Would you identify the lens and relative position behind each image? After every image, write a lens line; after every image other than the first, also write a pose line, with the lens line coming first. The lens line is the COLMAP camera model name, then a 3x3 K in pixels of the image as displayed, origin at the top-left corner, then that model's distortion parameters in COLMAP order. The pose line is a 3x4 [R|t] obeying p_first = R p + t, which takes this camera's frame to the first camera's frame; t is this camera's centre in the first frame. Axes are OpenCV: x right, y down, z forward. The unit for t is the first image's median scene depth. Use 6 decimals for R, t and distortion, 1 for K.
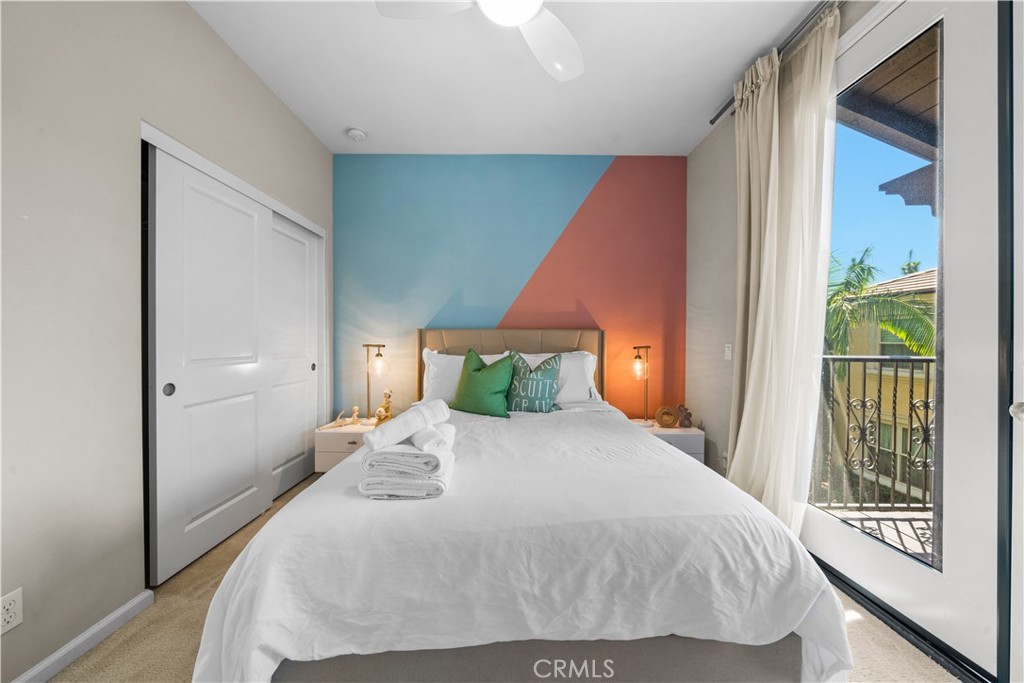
lens RADIAL K [[352.8, 0, 513.1], [0, 352.8, 339.6], [0, 0, 1]] dist [0.000118, -0.000058]
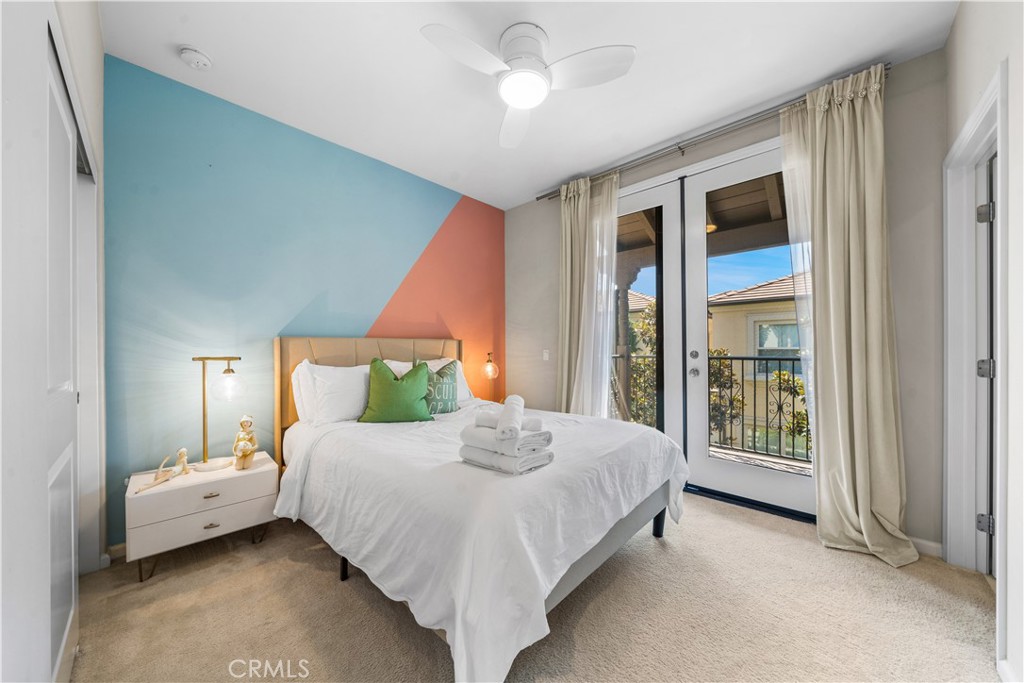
lens RADIAL K [[355.6, 0, 512.0], [0, 355.6, 341.5], [0, 0, 1]] dist [0.000820, 0.000126]
pose [[0.693526, 0.003010, 0.720426, -0.561295], [0.009903, 0.999857, -0.013710, -0.002626], [-0.720364, 0.016642, 0.693397, 0.058954]]
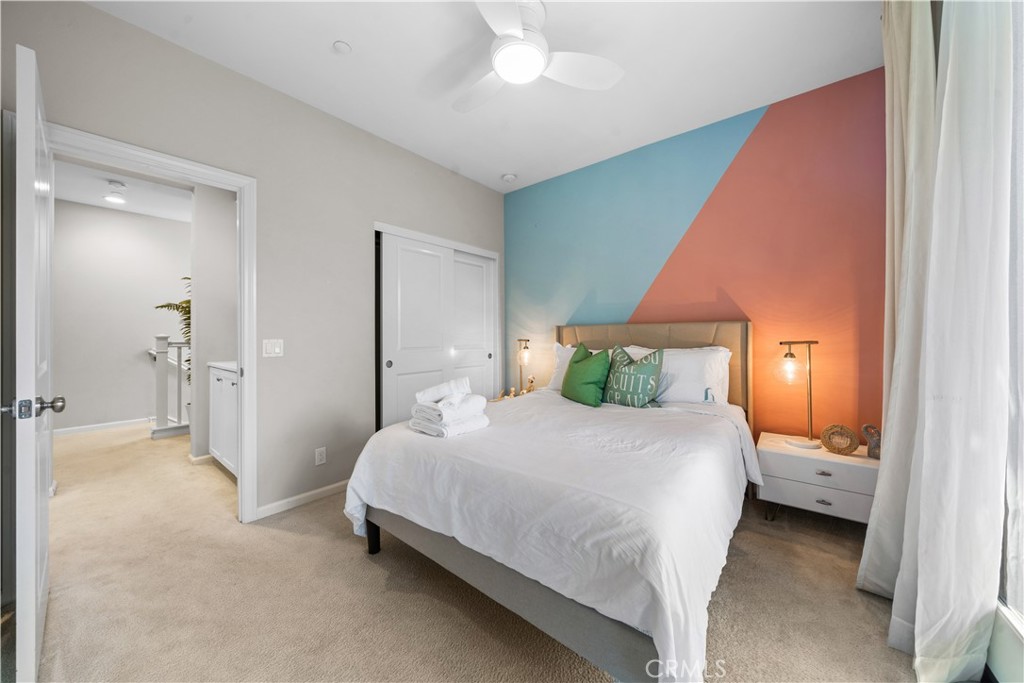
lens RADIAL K [[359.9, 0, 510.8], [0, 359.9, 329.1], [0, 0, 1]] dist [0.002265, 0.000056]
pose [[0.767790, -0.018660, -0.640430, 0.431644], [0.008132, 0.999779, -0.019381, 0.002453], [0.640650, 0.009672, 0.767772, -0.006697]]
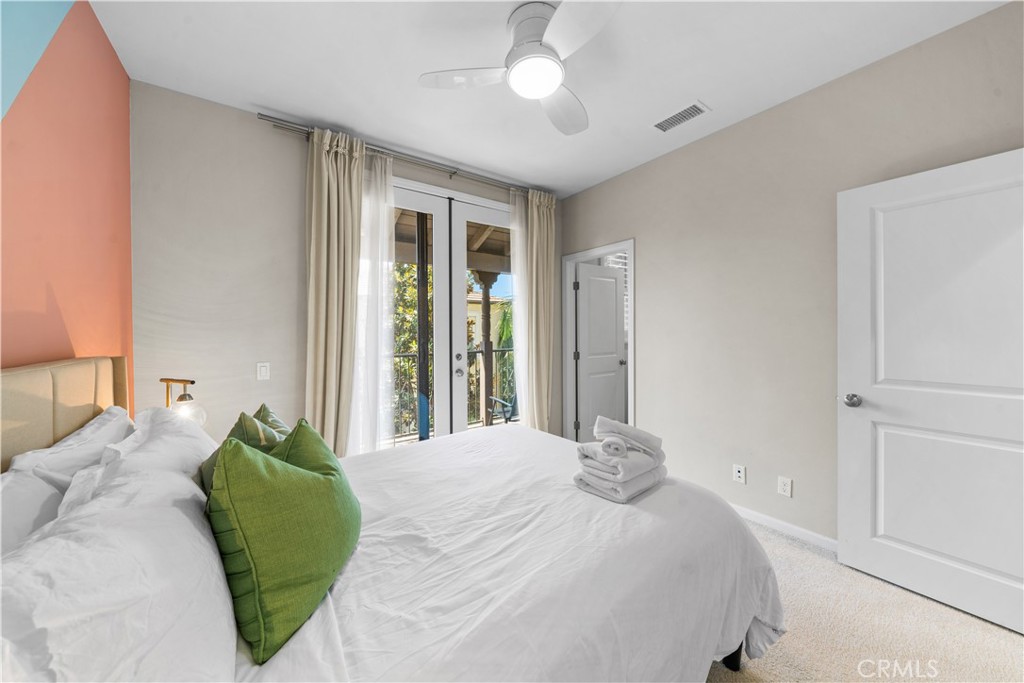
lens RADIAL K [[351.9, 0, 512.9], [0, 351.9, 333.1], [0, 0, 1]] dist [-0.000664, -0.000054]
pose [[-0.578492, -0.012124, 0.815598, -0.523226], [0.006203, 0.999795, 0.019261, -0.078848], [-0.815665, 0.016202, -0.578298, 0.977098]]
